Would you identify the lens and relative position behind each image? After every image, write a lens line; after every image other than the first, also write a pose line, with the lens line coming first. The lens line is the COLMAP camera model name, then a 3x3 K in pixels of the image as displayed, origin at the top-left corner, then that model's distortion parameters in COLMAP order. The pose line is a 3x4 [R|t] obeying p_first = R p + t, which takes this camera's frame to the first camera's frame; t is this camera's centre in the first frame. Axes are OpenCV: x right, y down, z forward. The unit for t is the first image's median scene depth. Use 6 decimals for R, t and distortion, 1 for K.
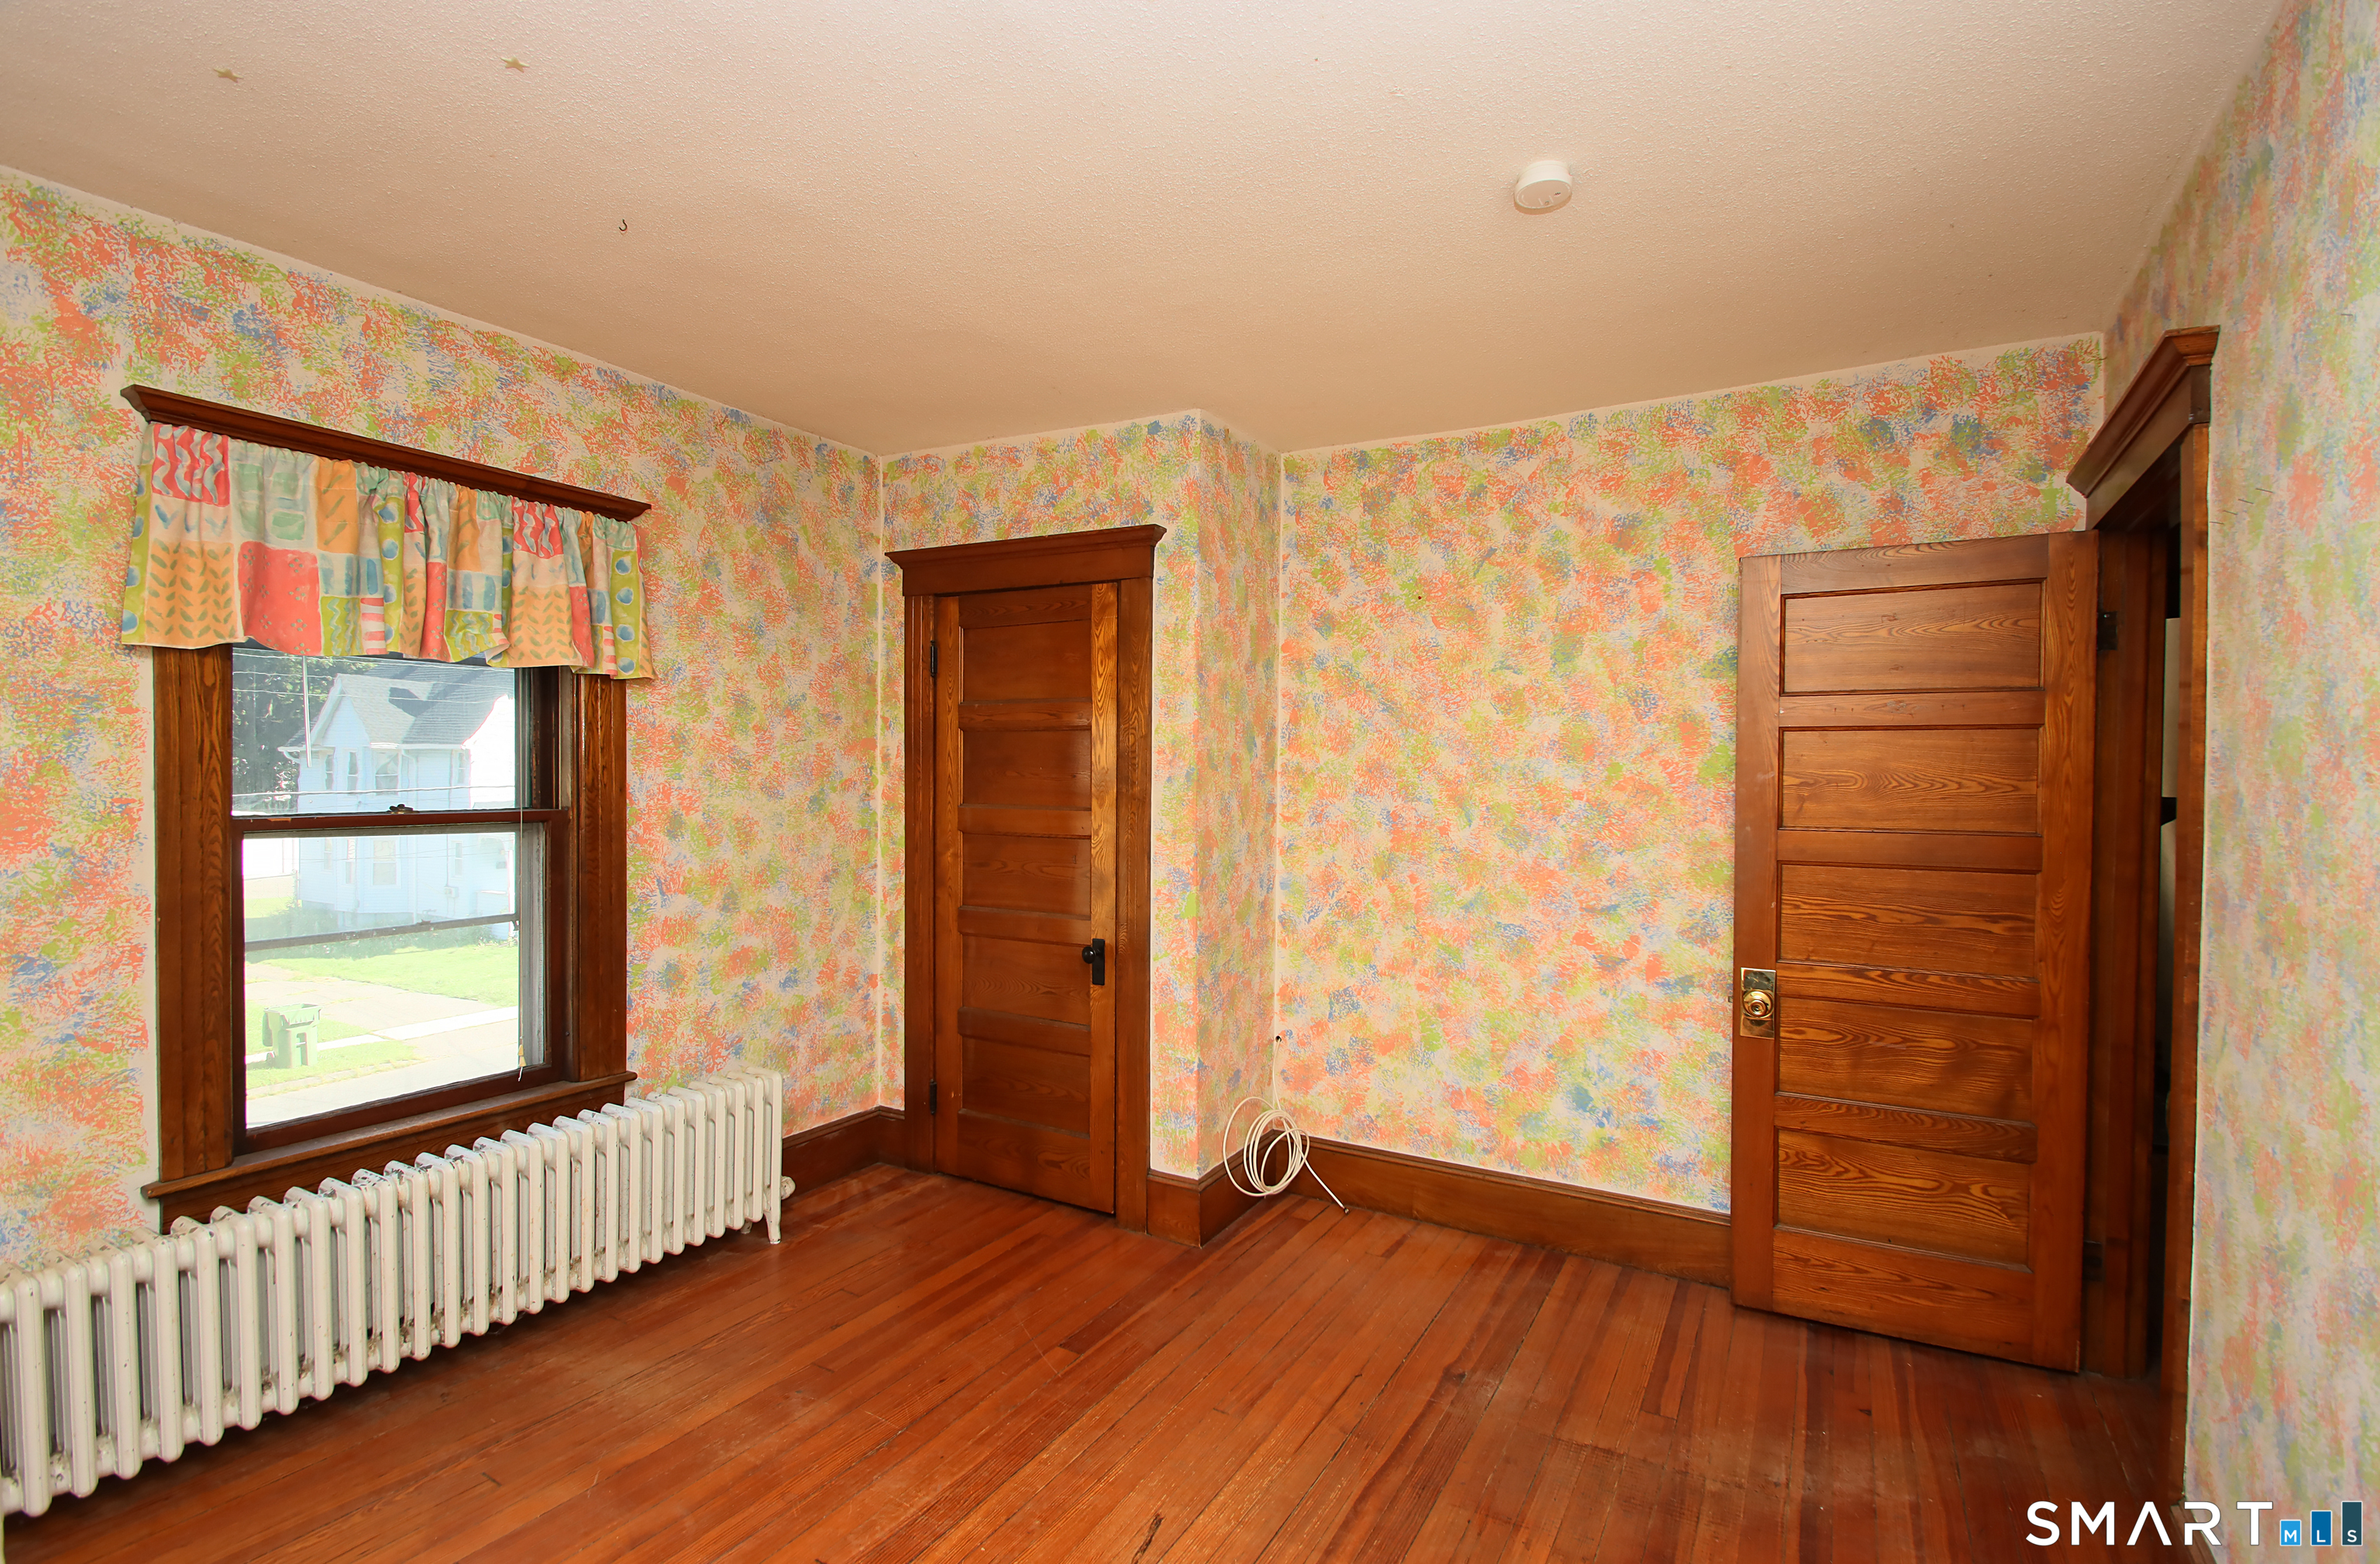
lens RADIAL K [[1115.4, 0, 1205.1], [0, 1115.4, 792.0], [0, 0, 1]] dist [-0.000504, -0.013711]
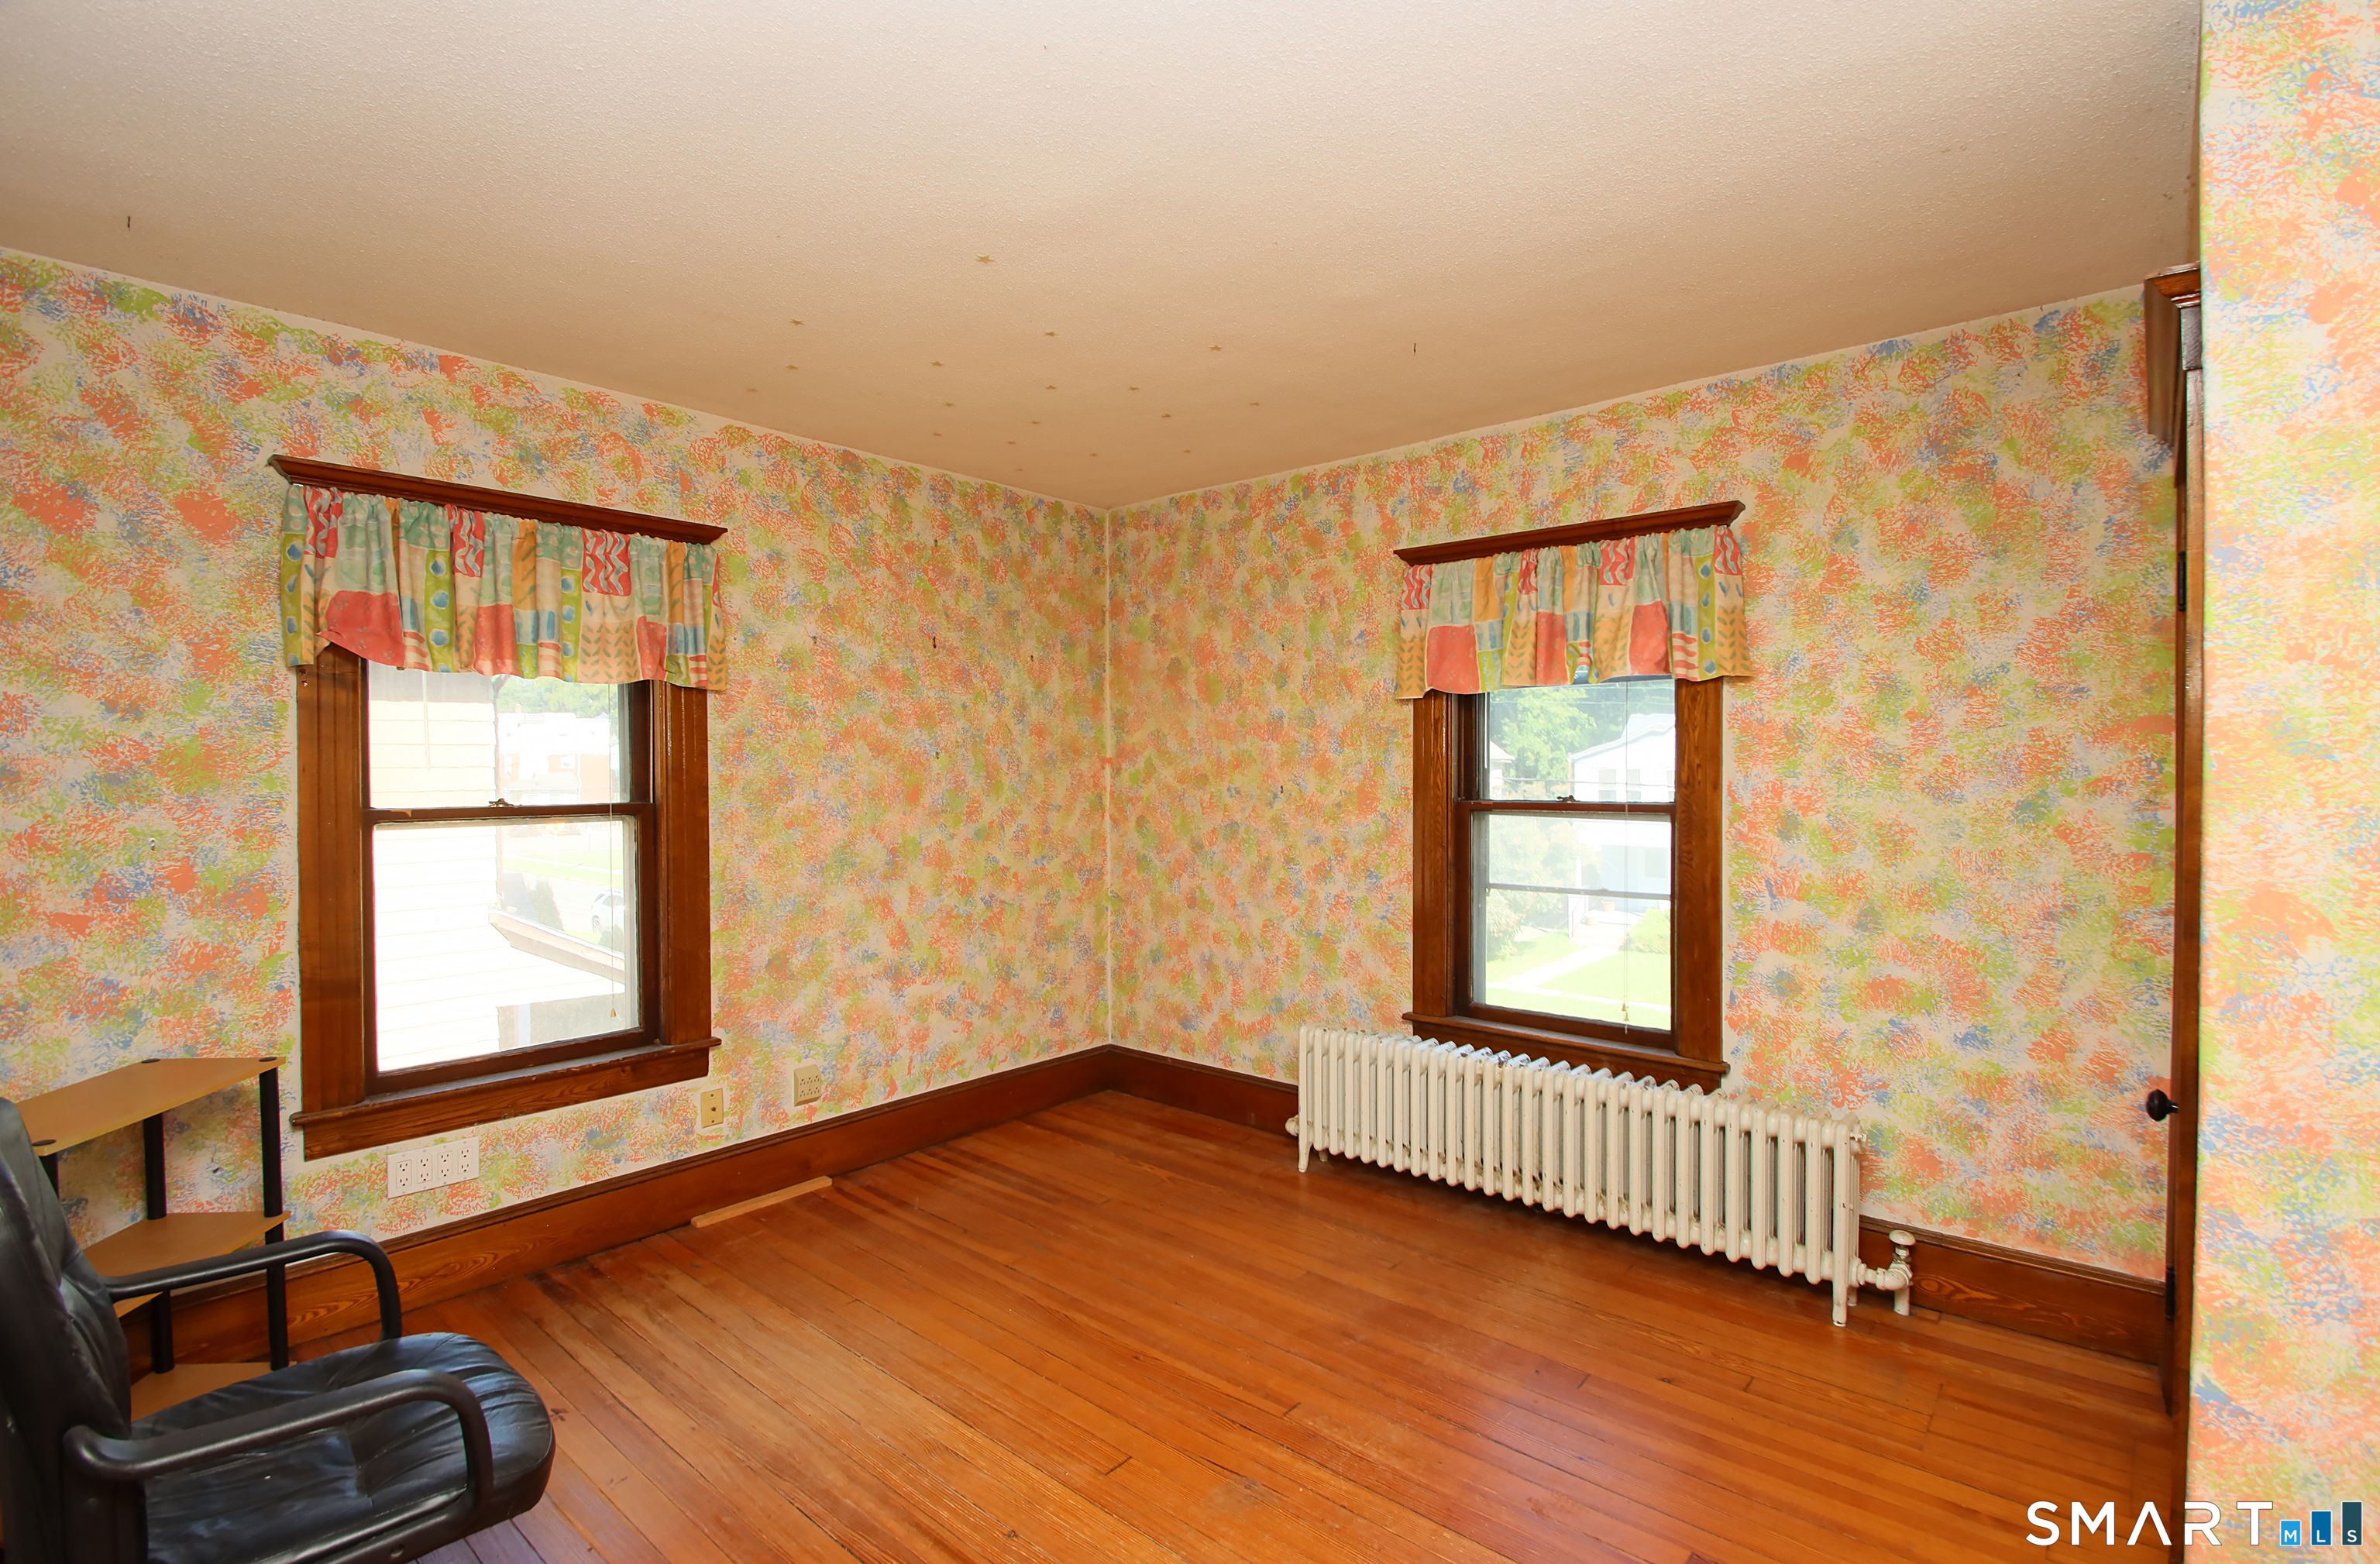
lens RADIAL K [[1115.4, 0, 1198.0], [0, 1115.4, 789.4], [0, 0, 1]] dist [-0.000504, -0.013711]
pose [[-0.221368, 0.014241, -0.975086, 0.543023], [-0.012048, 0.999777, 0.017336, -0.011204], [0.975116, 0.015586, -0.221148, 0.707449]]
